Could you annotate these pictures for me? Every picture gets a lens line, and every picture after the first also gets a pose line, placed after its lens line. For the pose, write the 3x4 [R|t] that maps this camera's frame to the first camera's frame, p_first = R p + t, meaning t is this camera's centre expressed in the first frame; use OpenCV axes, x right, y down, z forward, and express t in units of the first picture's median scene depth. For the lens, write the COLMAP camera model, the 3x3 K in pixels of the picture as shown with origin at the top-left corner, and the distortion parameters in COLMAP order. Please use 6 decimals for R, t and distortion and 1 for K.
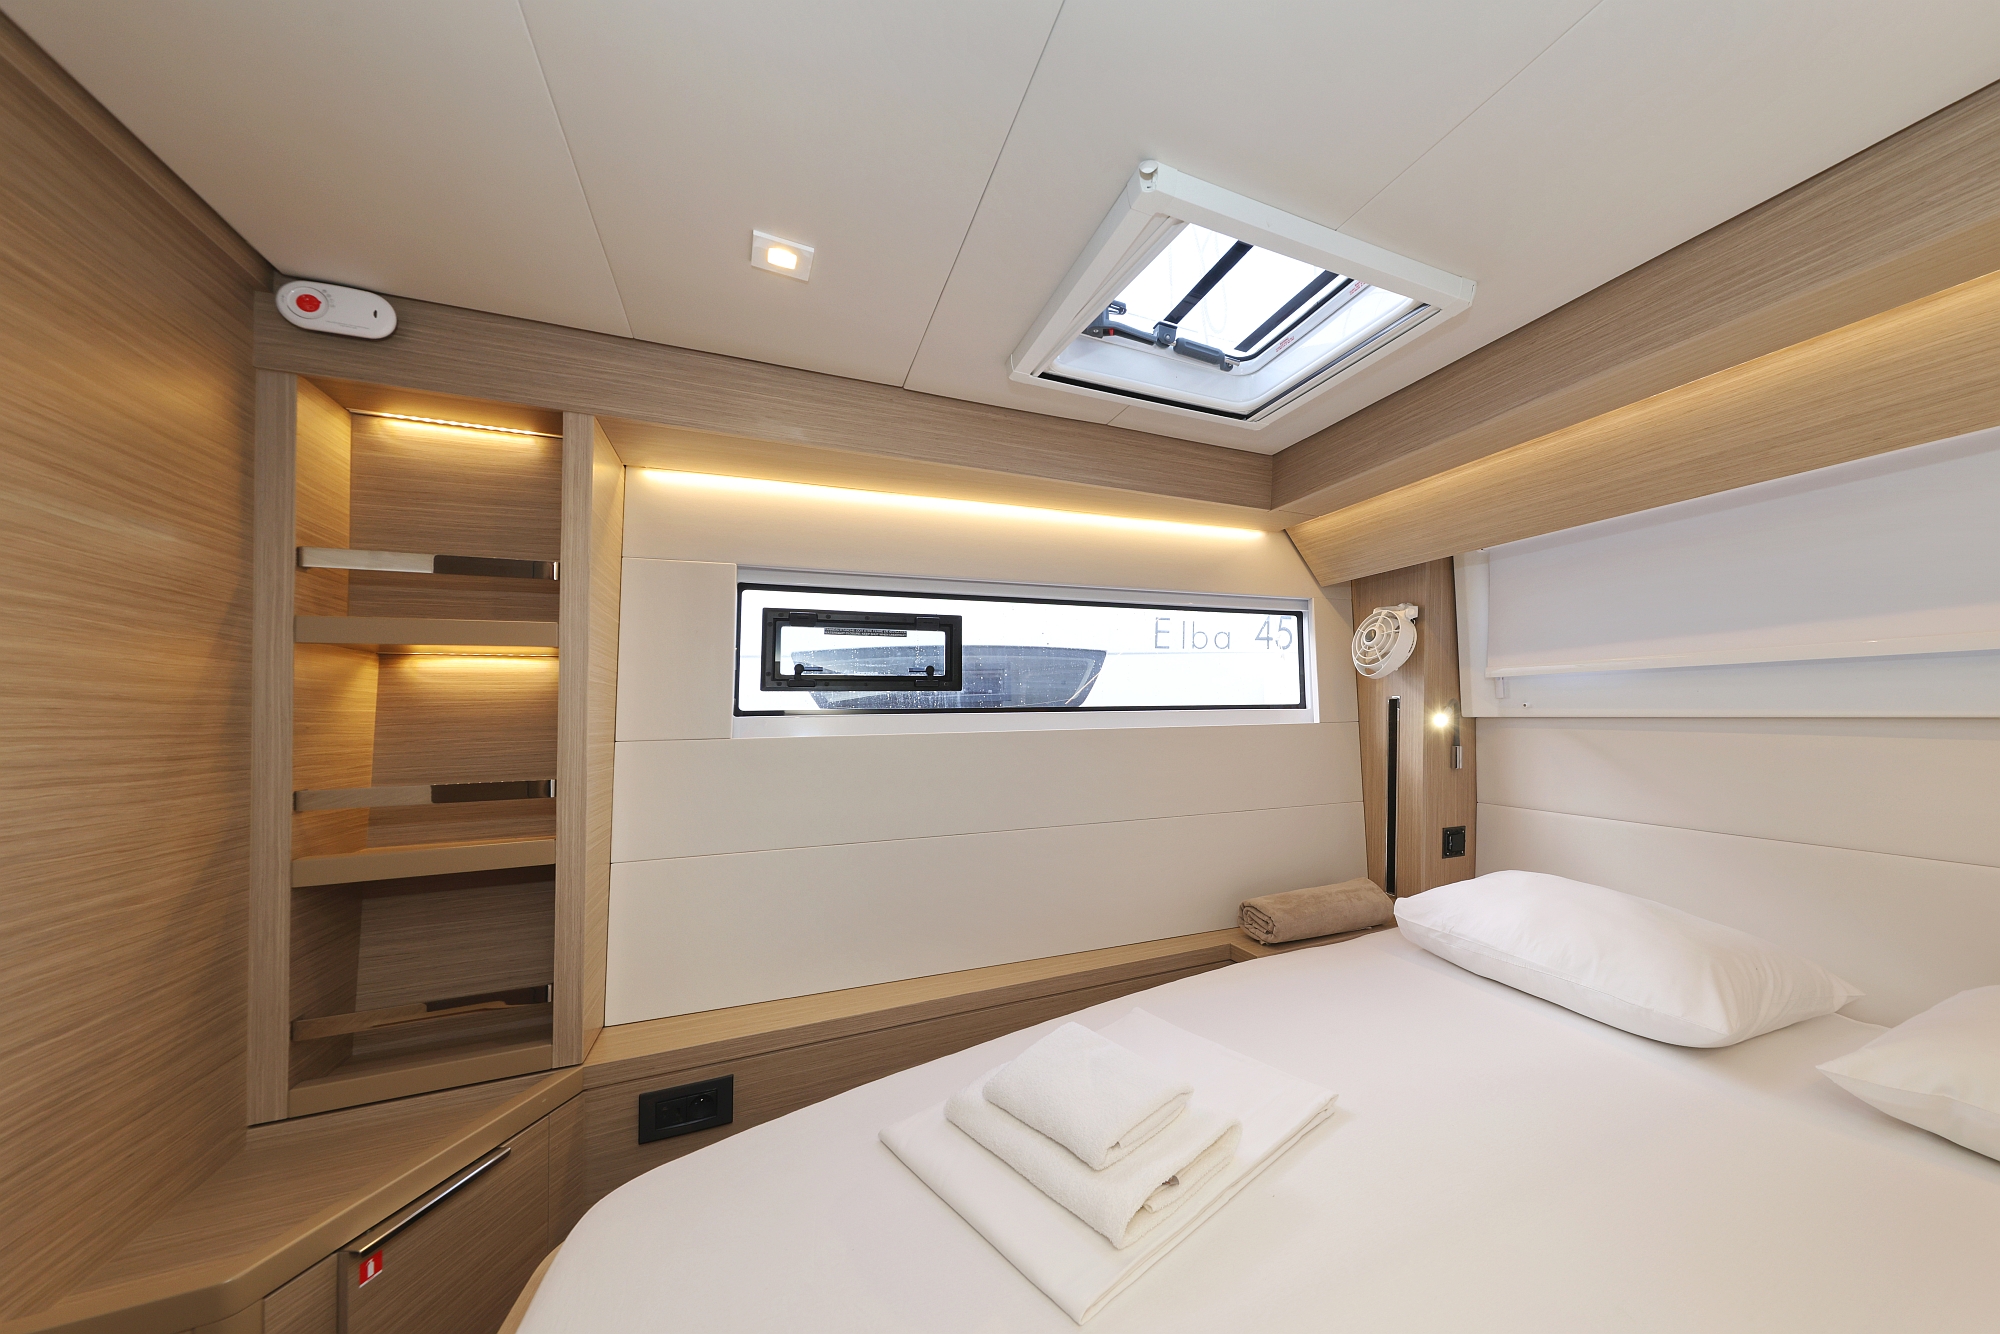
lens RADIAL K [[683.4, 0, 1120.2], [0, 683.4, 712.6], [0, 0, 1]] dist [-0.003691, 0.000549]
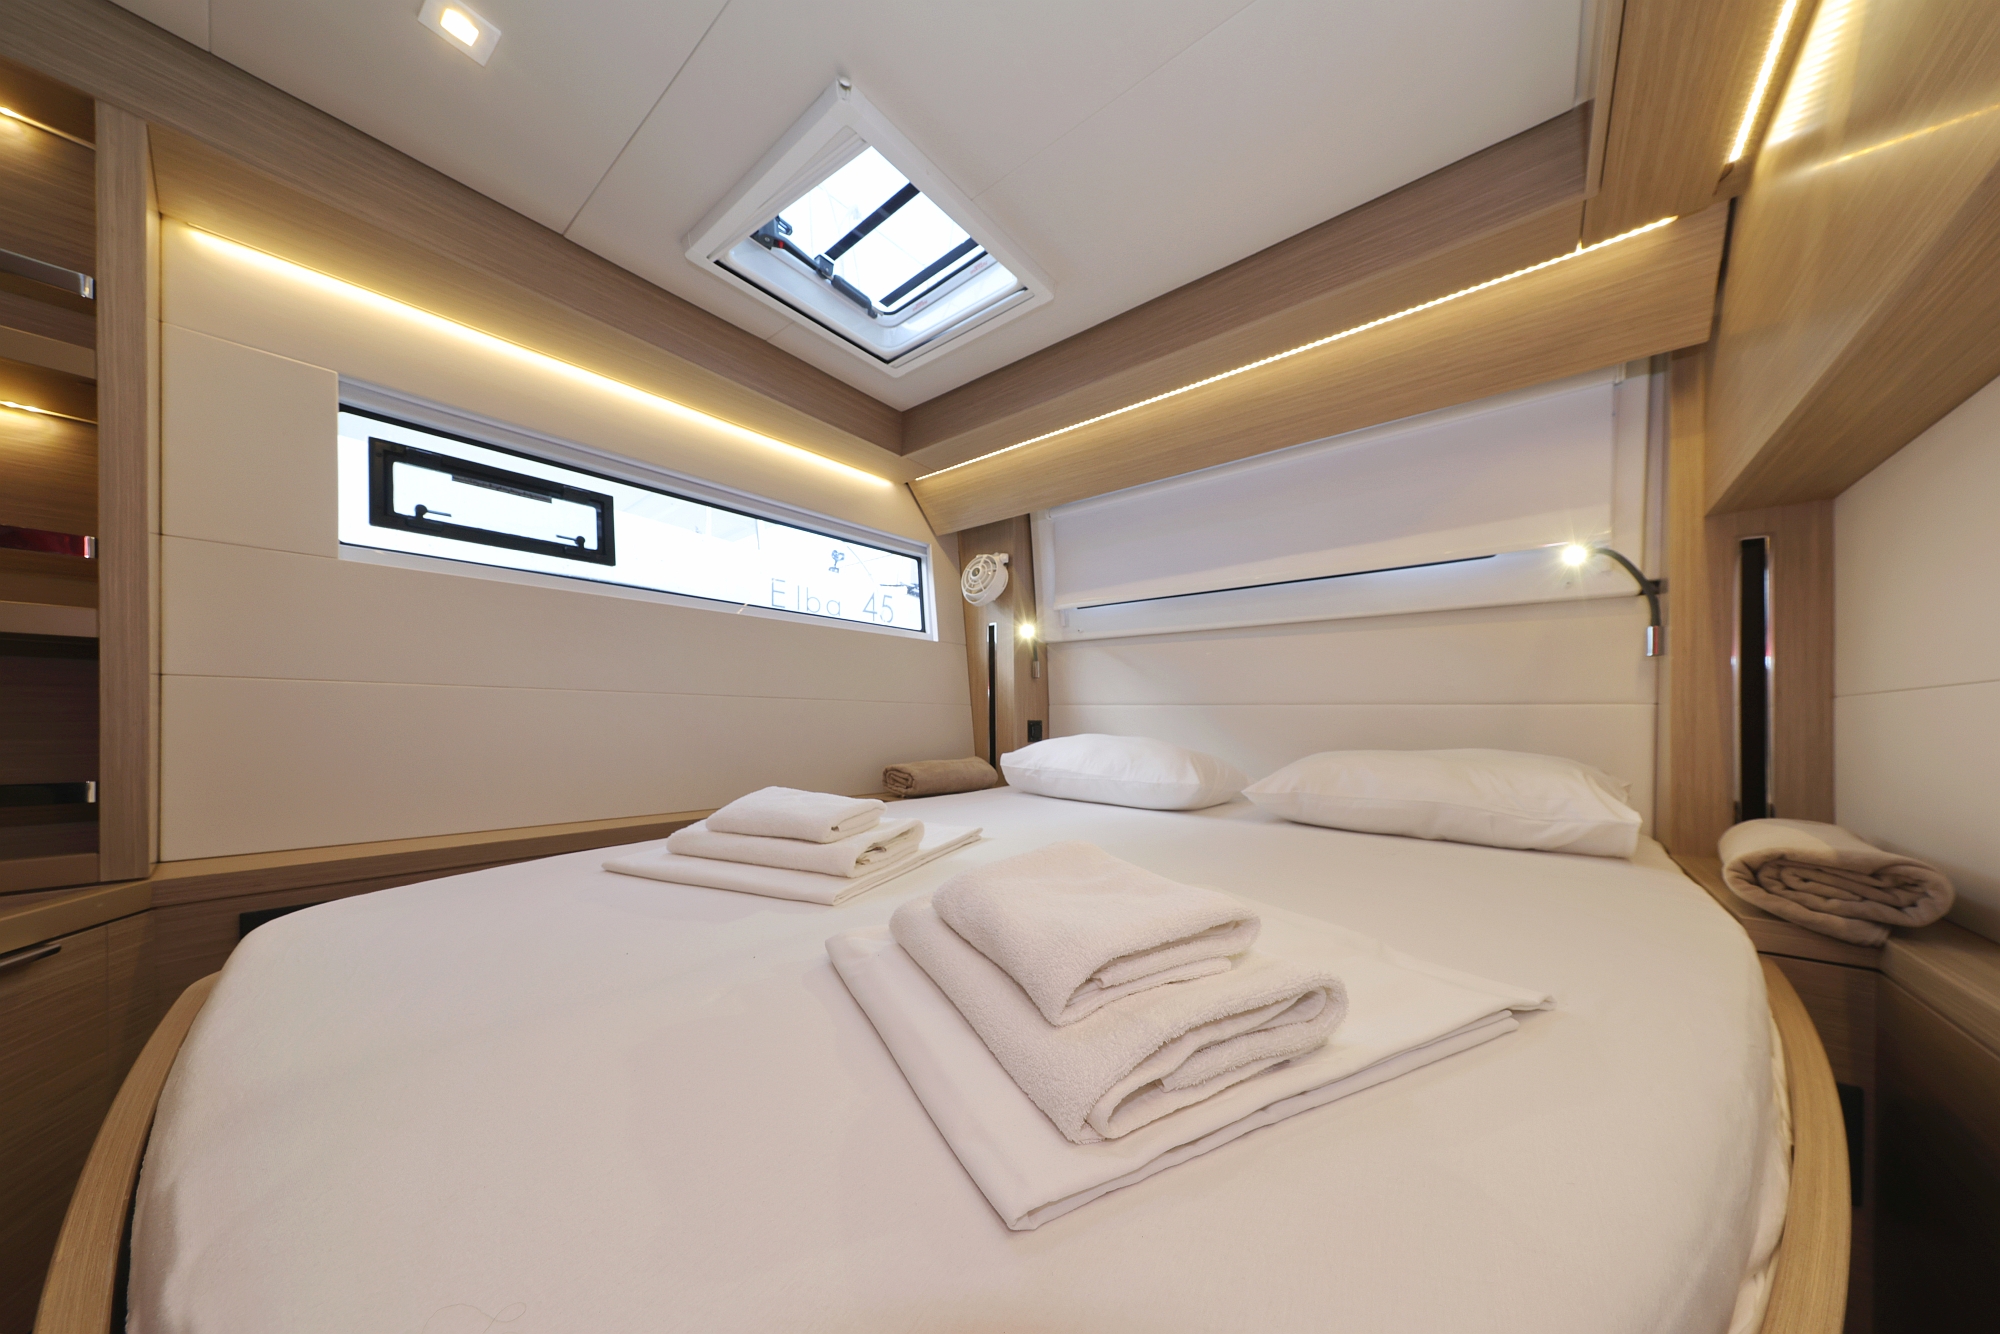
lens RADIAL K [[623.0, 0, 1001.3], [0, 623.0, 737.3], [0, 0, 1]] dist [0.002580, -0.000320]
pose [[0.904339, -0.011020, 0.426673, -0.107647], [0.013747, 0.999900, -0.003313, 0.230512], [-0.426594, 0.008861, 0.904400, -0.093218]]
